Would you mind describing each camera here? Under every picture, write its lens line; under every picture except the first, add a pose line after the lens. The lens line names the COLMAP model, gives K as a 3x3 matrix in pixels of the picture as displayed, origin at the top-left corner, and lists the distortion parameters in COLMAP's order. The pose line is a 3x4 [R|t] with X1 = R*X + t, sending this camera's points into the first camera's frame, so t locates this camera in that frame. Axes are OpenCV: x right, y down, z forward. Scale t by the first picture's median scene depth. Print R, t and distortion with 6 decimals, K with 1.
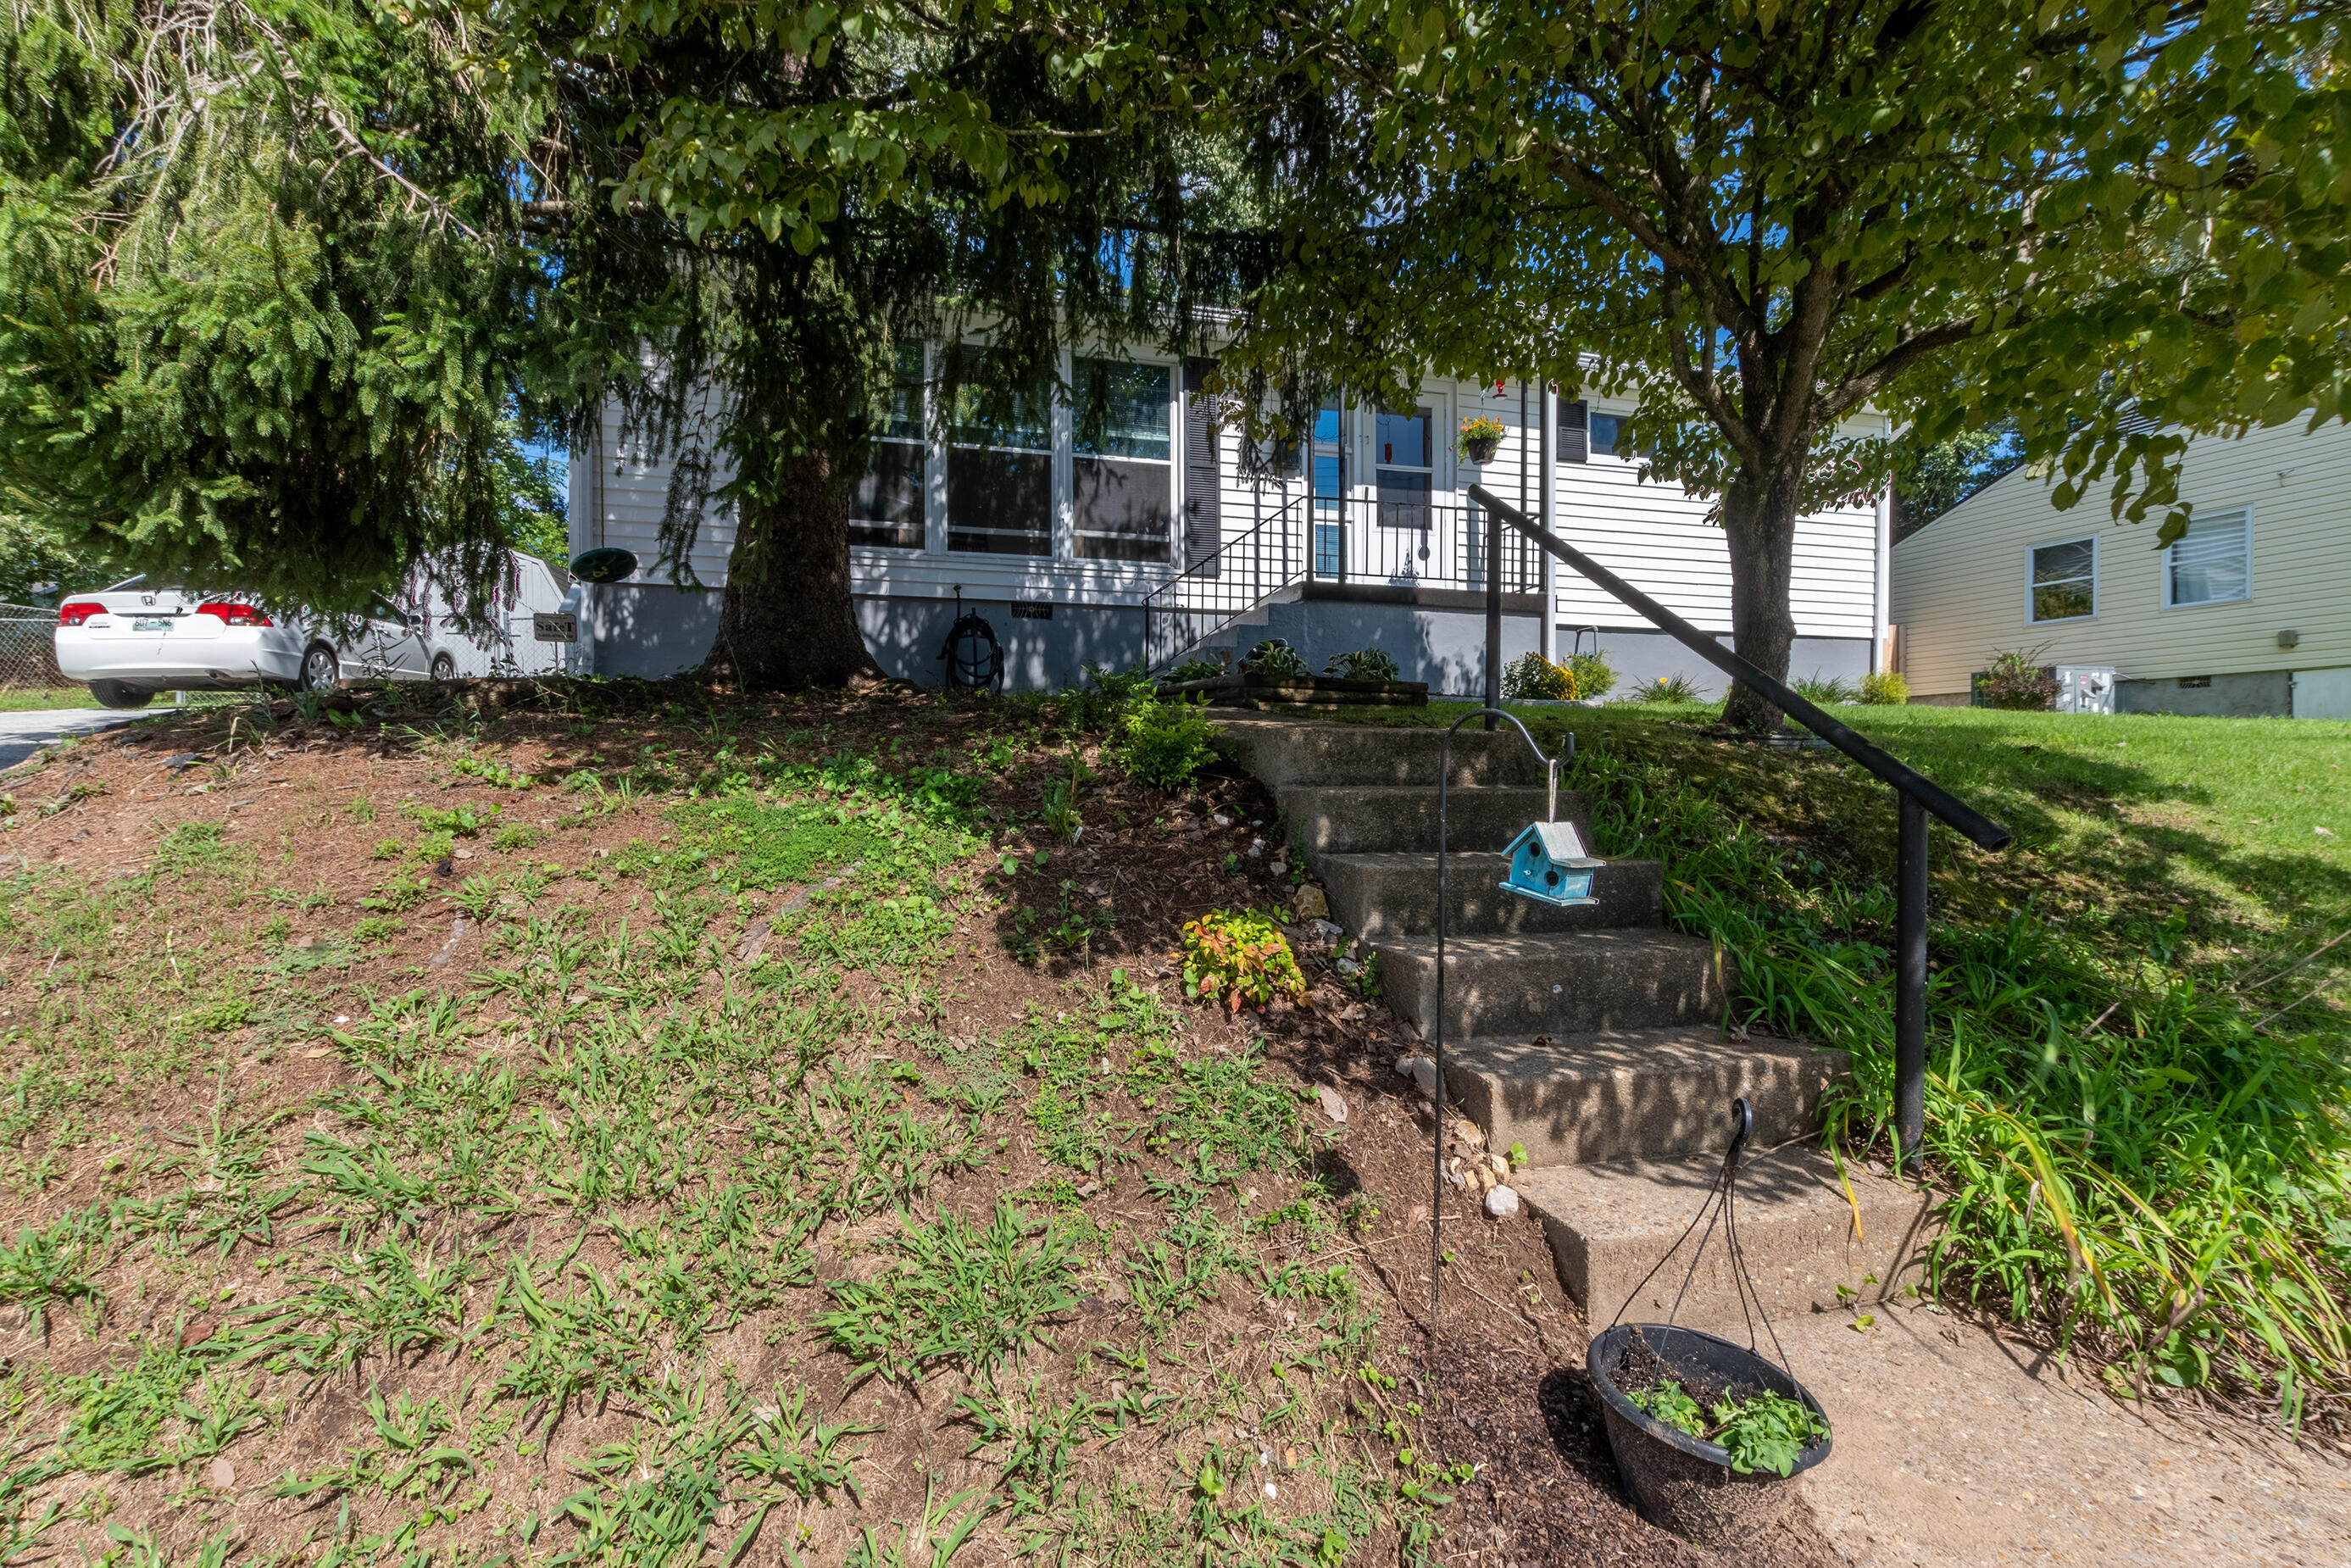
lens RADIAL K [[1063.1, 0, 1178.7], [0, 1063.1, 776.5], [0, 0, 1]] dist [0.008204, -0.001365]
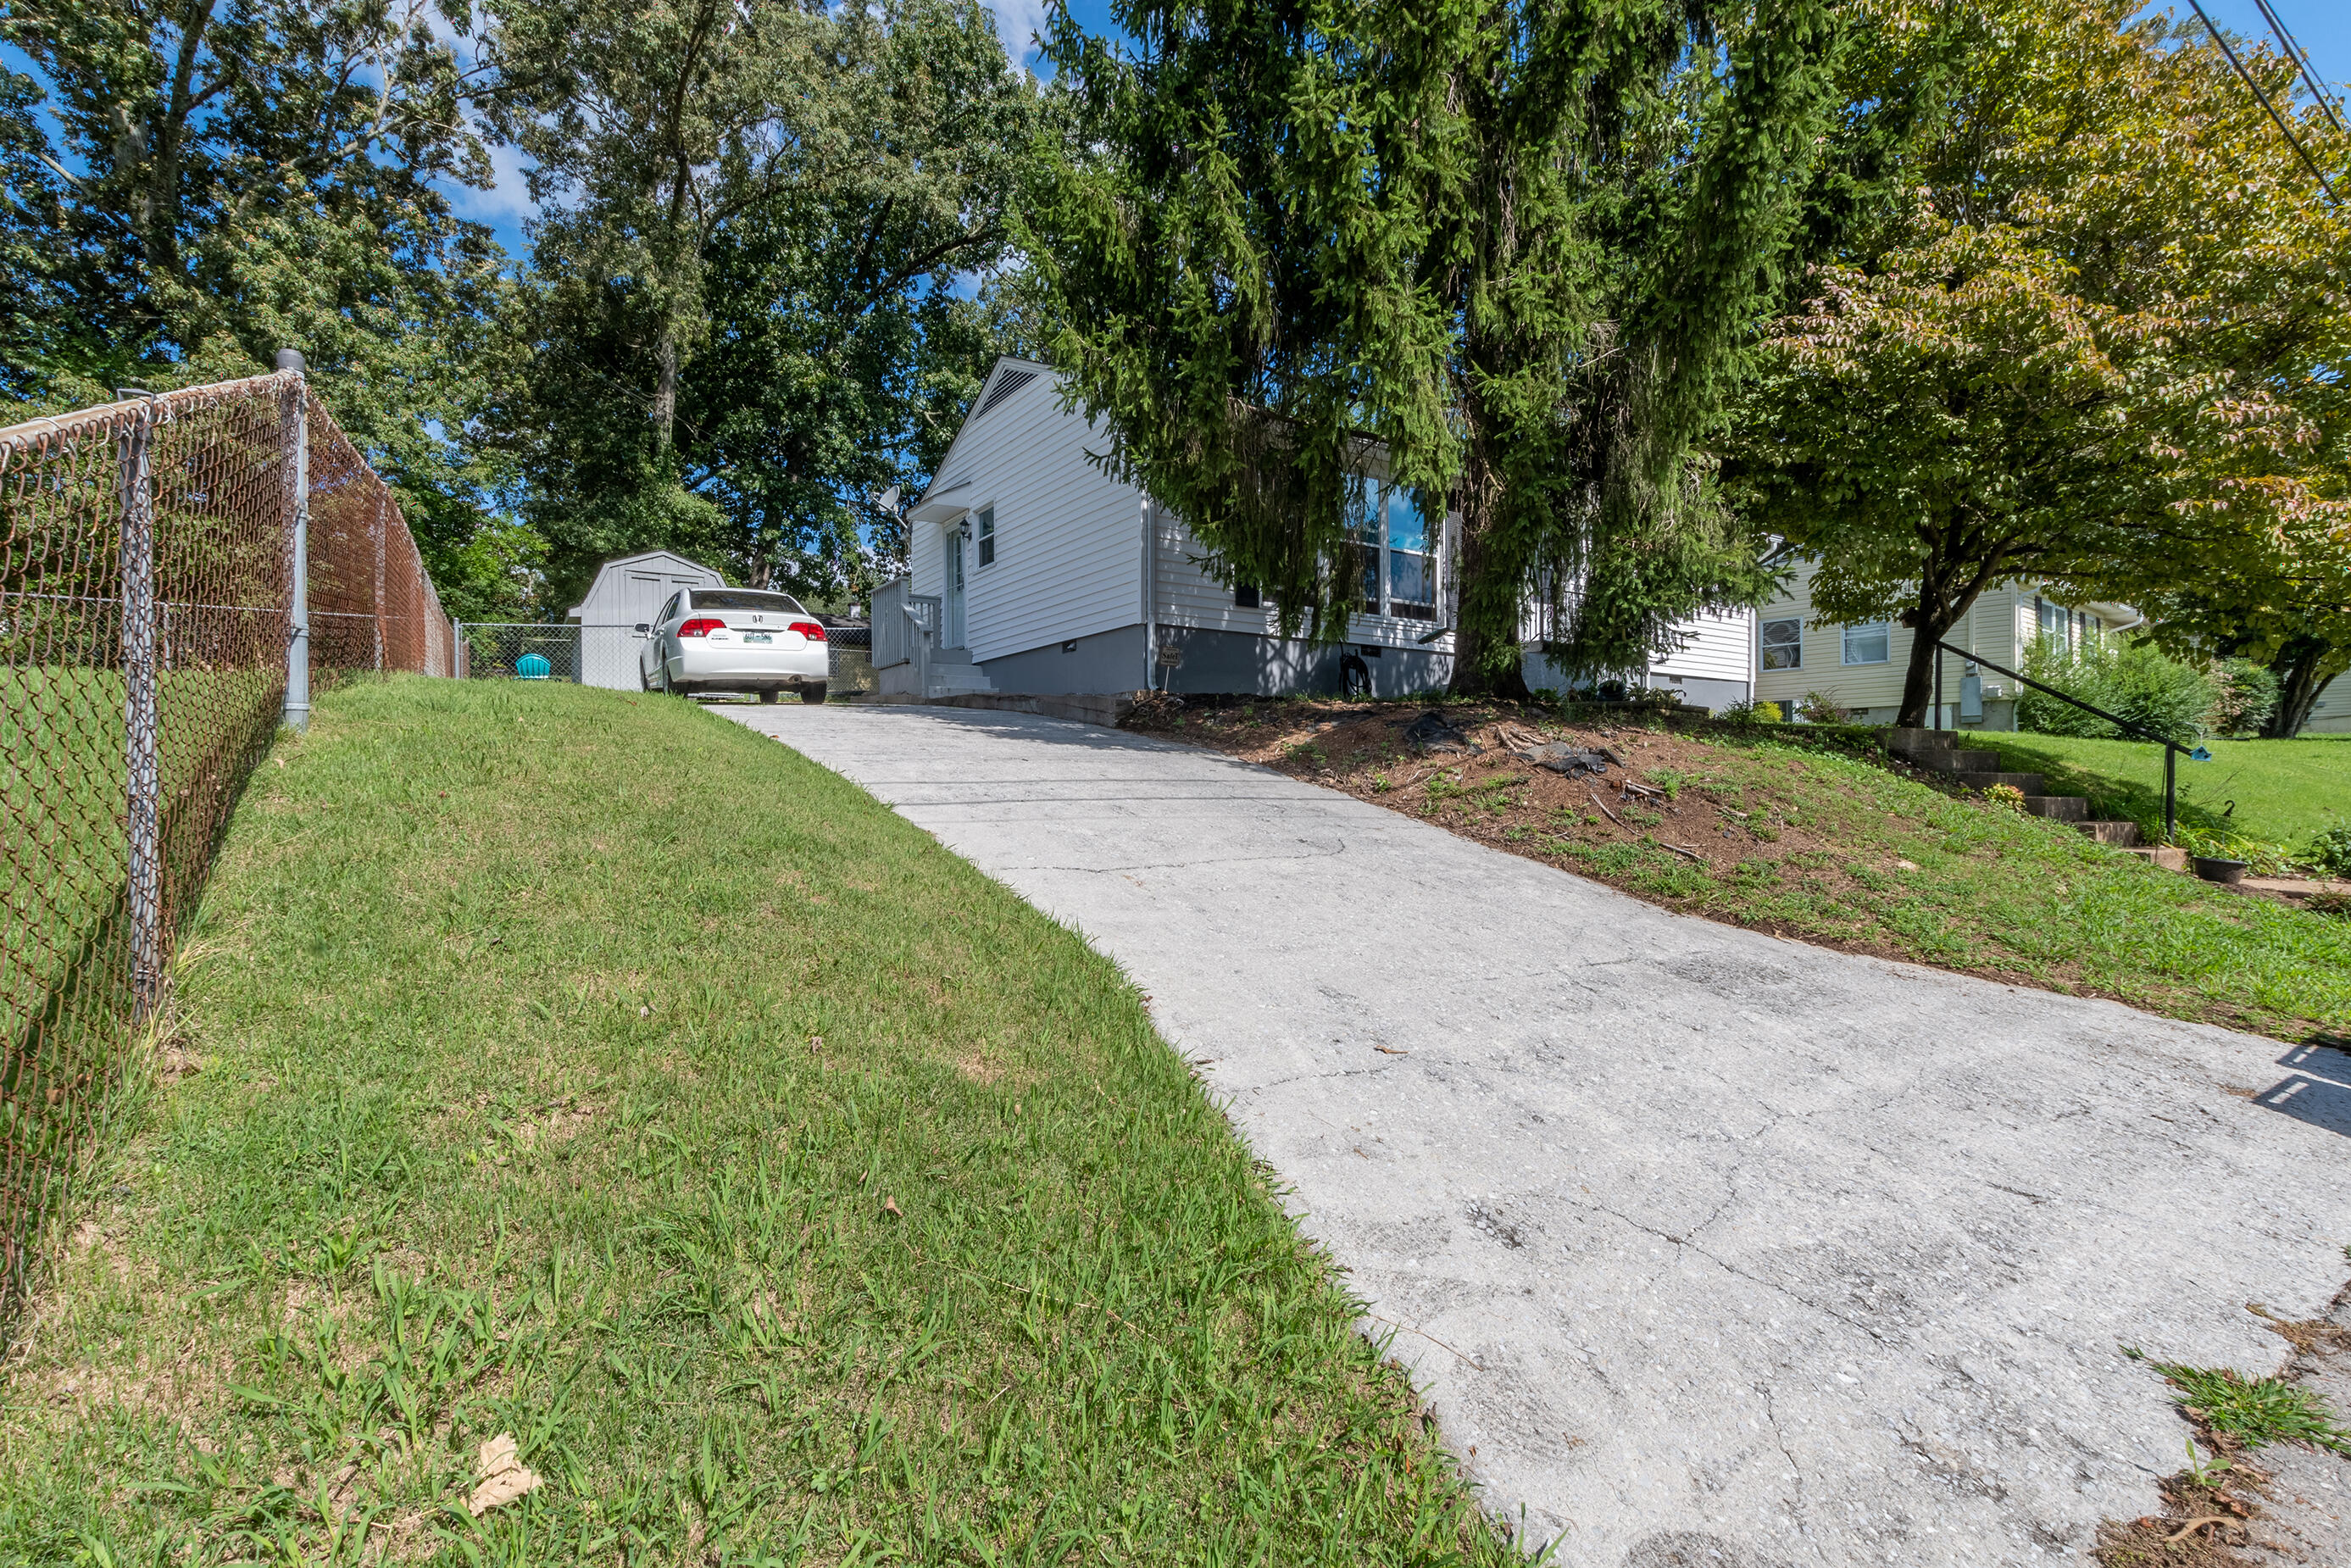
lens RADIAL K [[1063.1, 0, 1174.9], [0, 1063.1, 785.8], [0, 0, 1]] dist [0.008204, -0.001365]
pose [[0.945275, -0.006144, 0.326217, -0.887375], [0.005805, 0.999981, 0.002013, 0.031369], [-0.326223, -0.000009, 0.945293, -0.335061]]
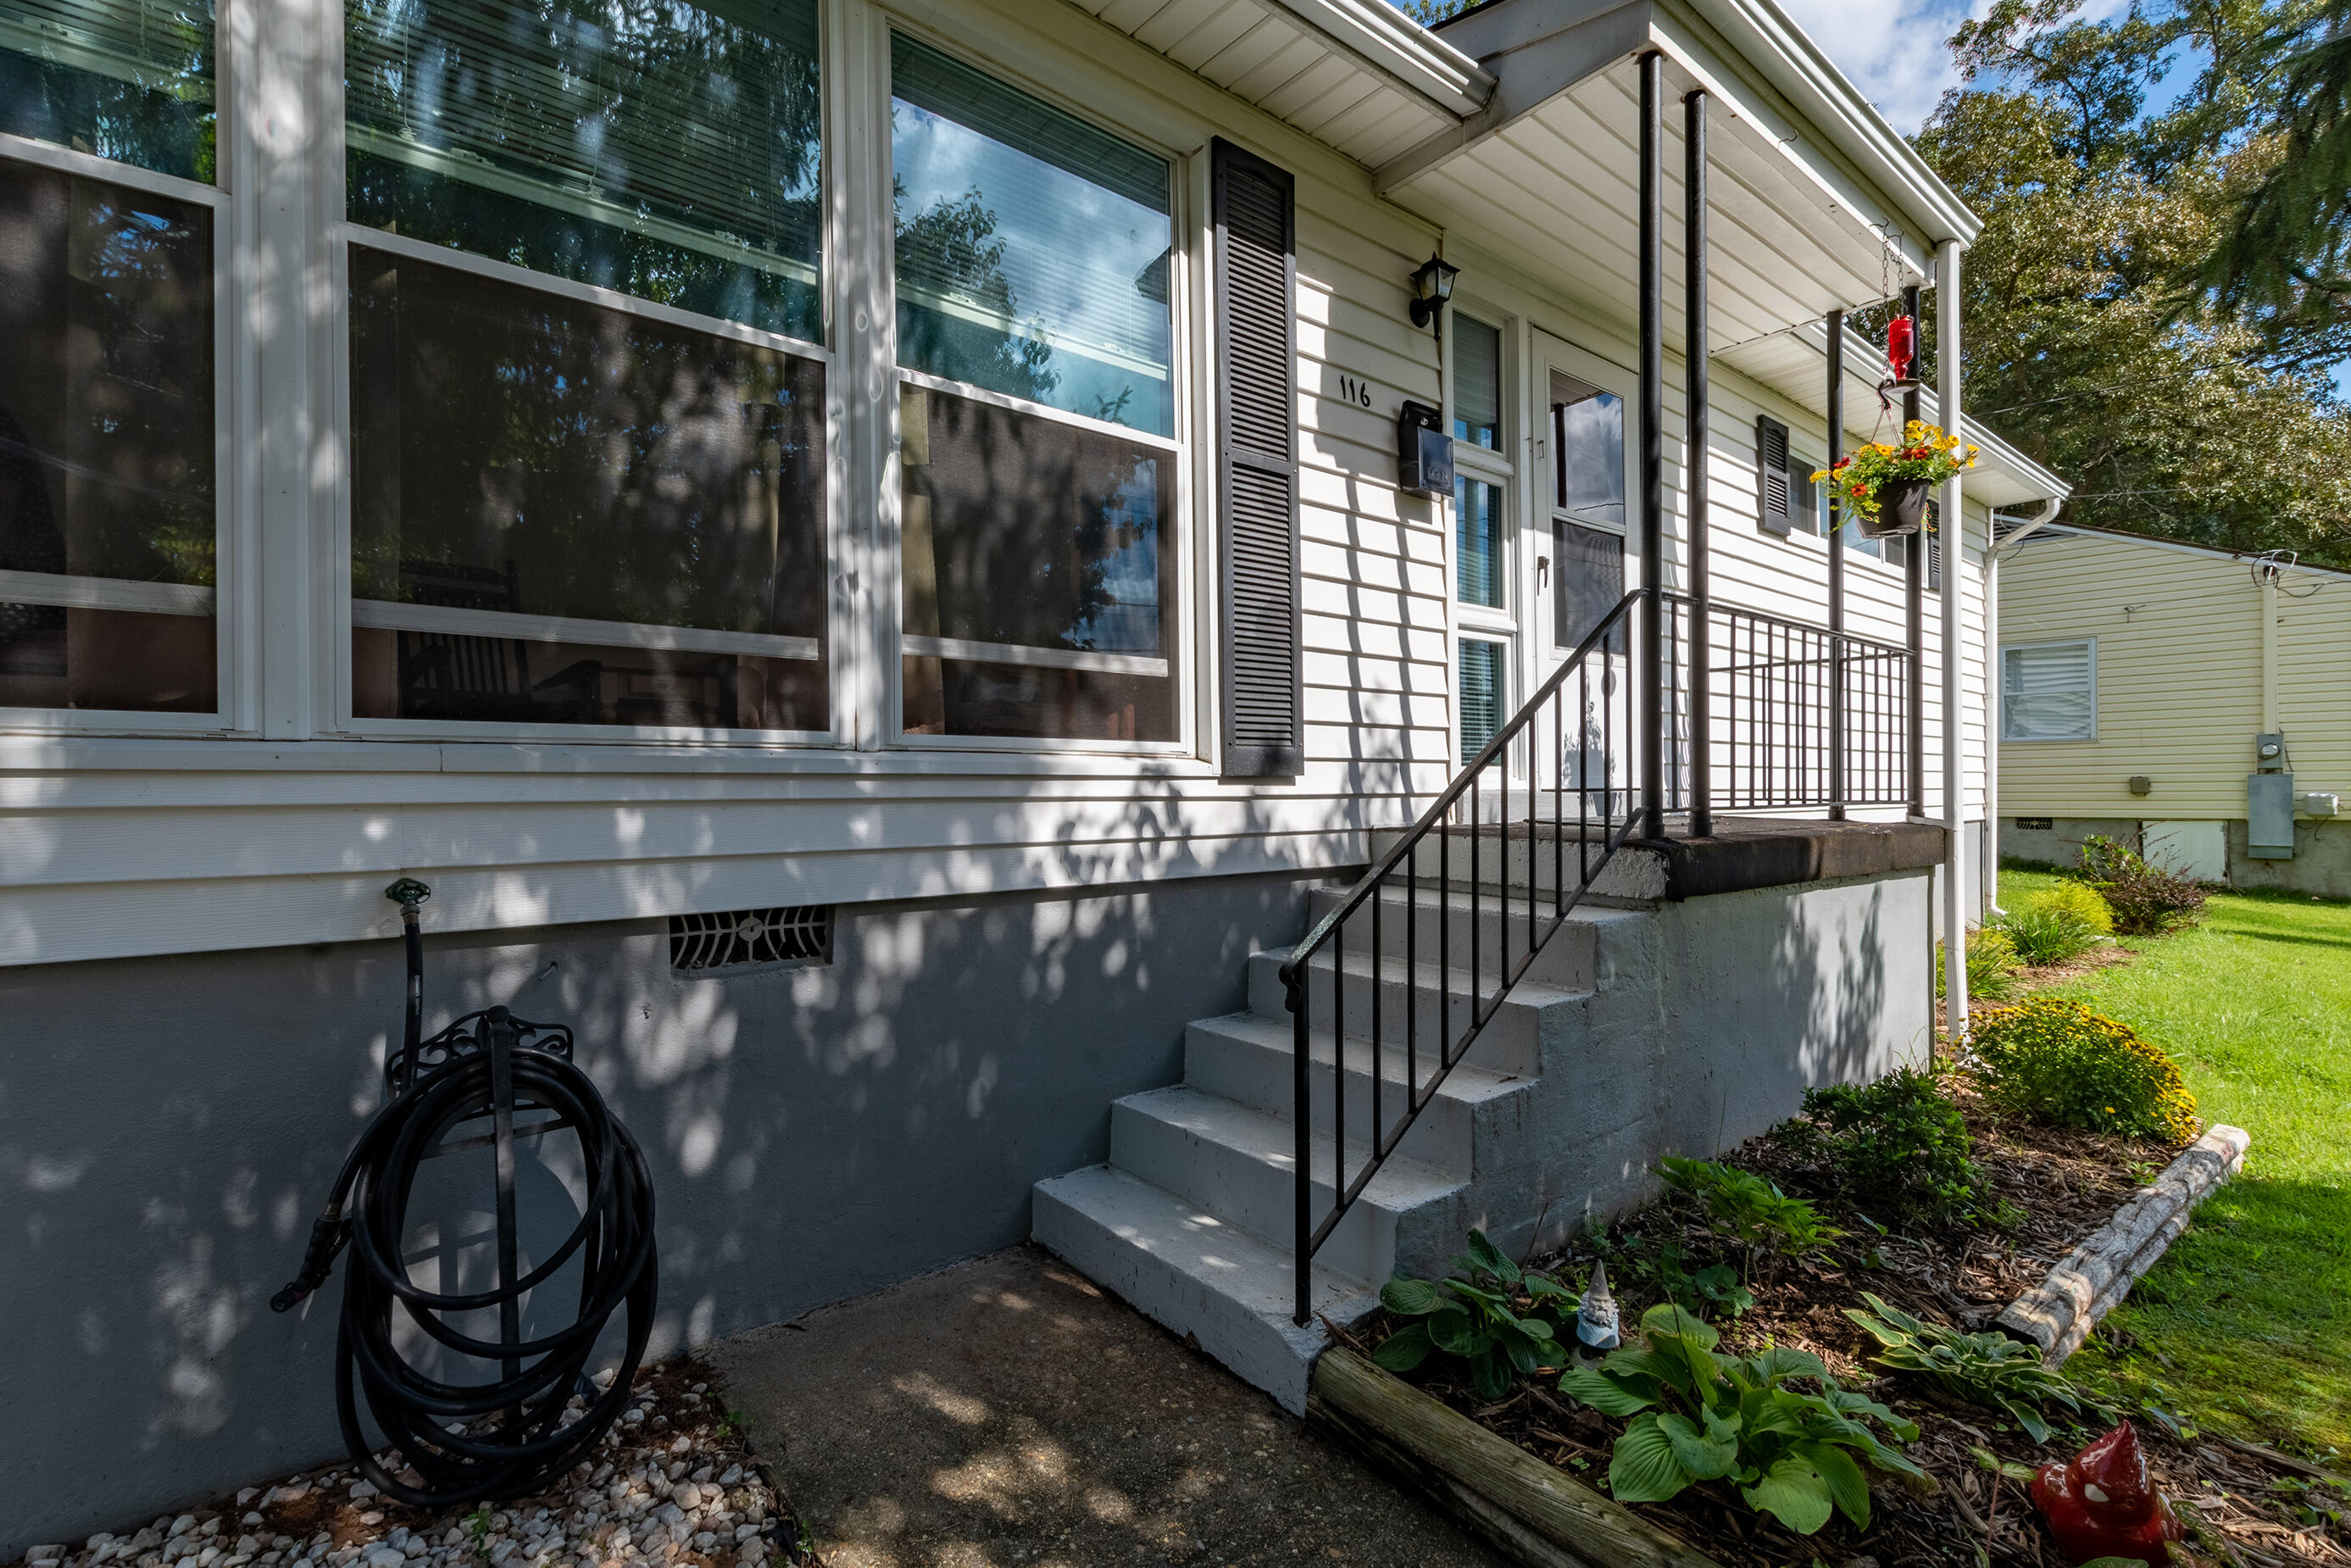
lens RADIAL K [[1063.1, 0, 1179.5], [0, 1063.1, 784.9], [0, 0, 1]] dist [0.008204, -0.001365]
pose [[0.914996, -0.005634, 0.403424, -0.145973], [0.009674, 0.999921, -0.007977, -0.189405], [-0.403347, 0.011201, 0.914978, 0.711857]]
